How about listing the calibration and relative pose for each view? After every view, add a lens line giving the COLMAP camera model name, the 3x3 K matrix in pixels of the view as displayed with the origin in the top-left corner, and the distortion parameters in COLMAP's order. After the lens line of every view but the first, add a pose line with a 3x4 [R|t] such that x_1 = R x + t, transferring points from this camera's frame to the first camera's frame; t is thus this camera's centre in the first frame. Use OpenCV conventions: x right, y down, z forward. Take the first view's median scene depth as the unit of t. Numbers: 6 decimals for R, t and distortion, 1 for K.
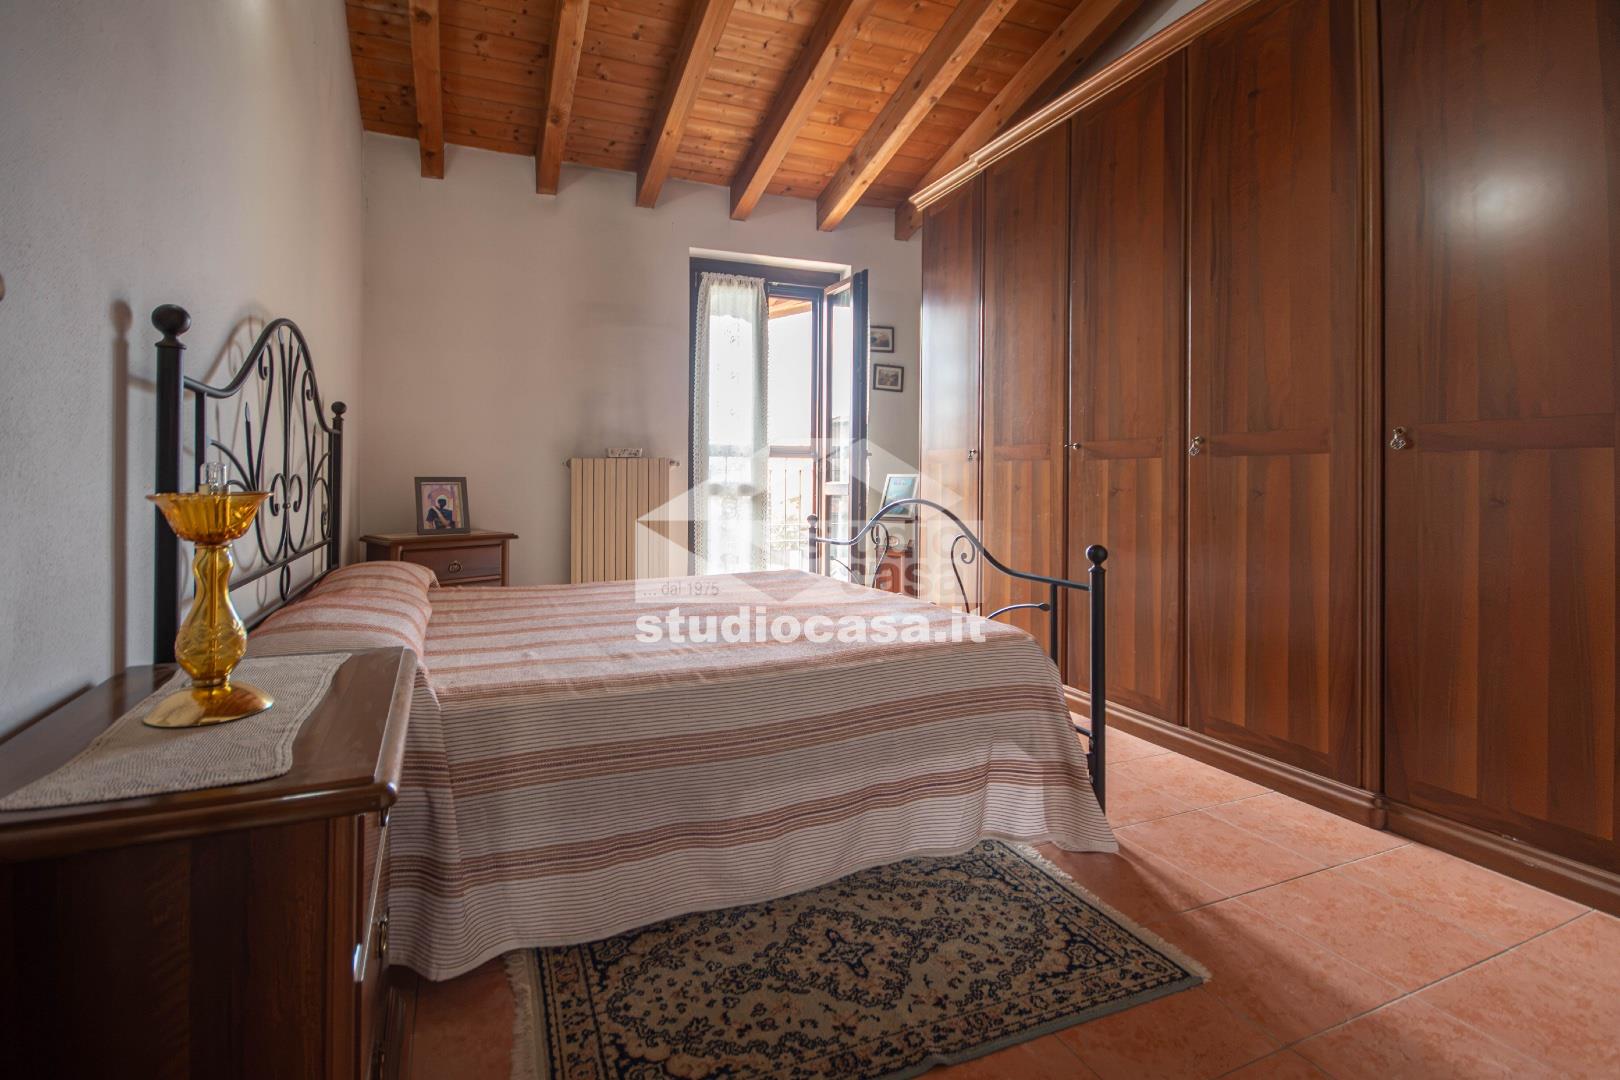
lens RADIAL K [[737.2, 0, 762.3], [0, 737.2, 478.3], [0, 0, 1]] dist [0.003196, -0.008705]
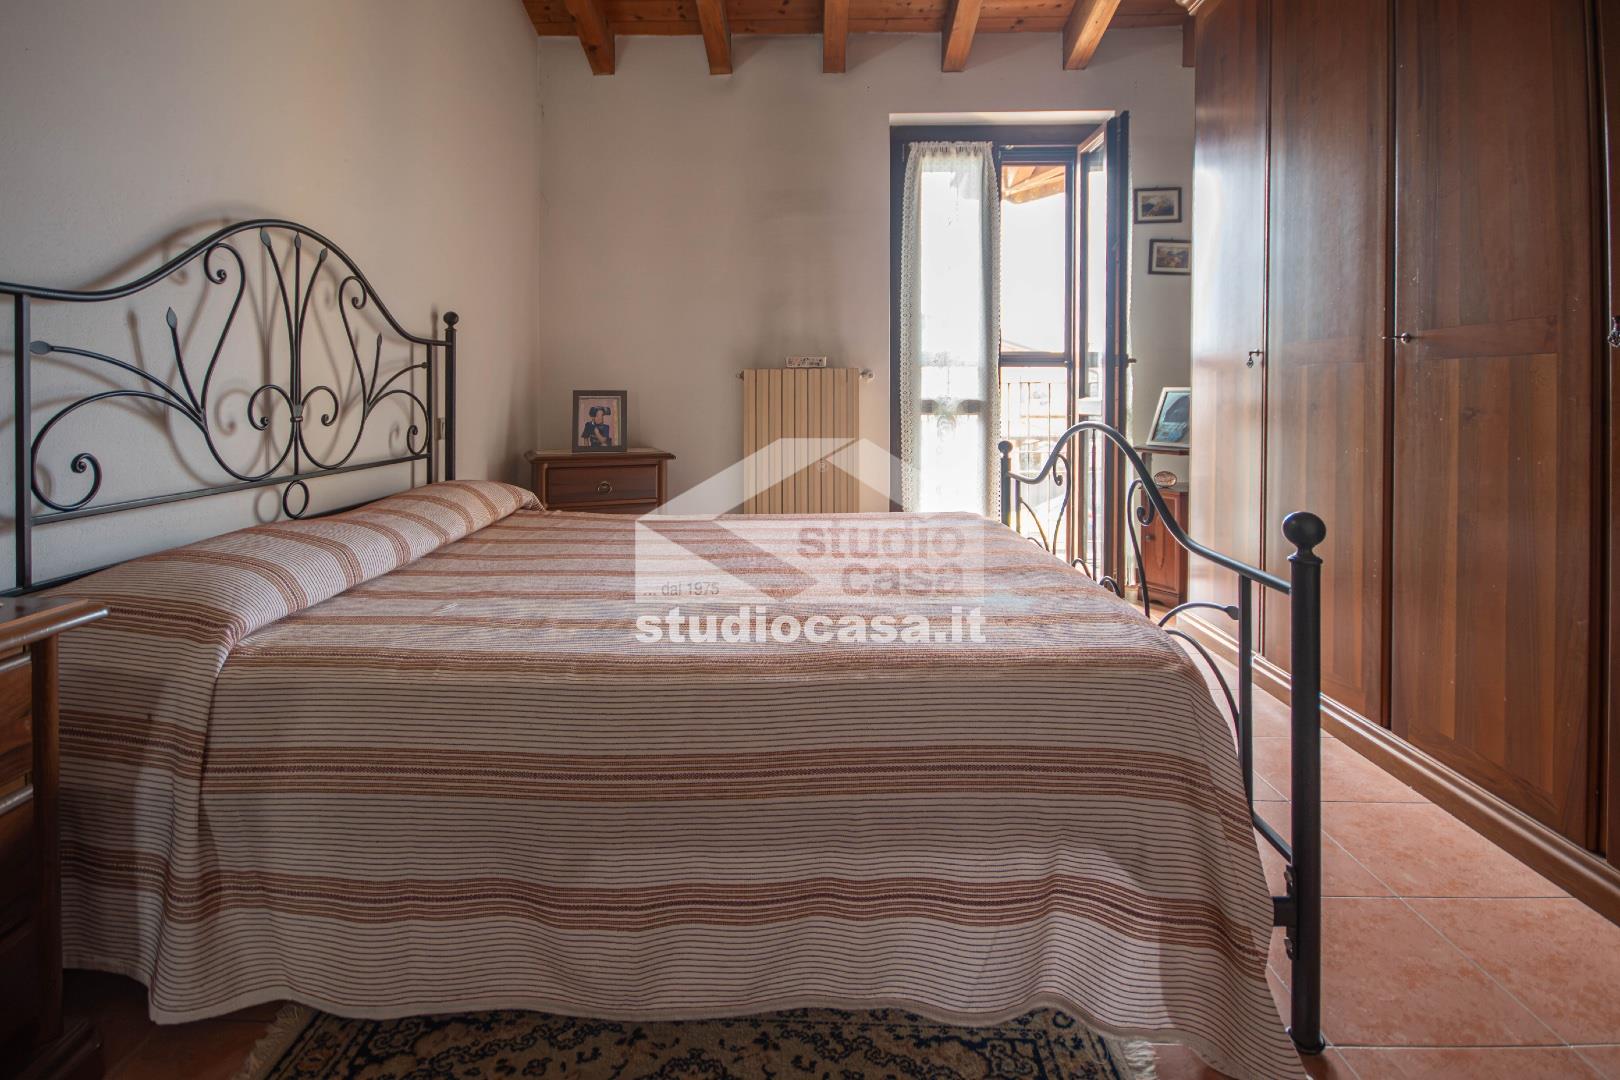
lens RADIAL K [[787.3, 0, 798.3], [0, 787.3, 392.0], [0, 0, 1]] dist [0.003747, -0.005273]
pose [[0.919979, 0.000452, -0.391967, 0.188946], [-0.001622, 0.999995, -0.002655, 0.002305], [0.391964, 0.003078, 0.919976, 0.179704]]
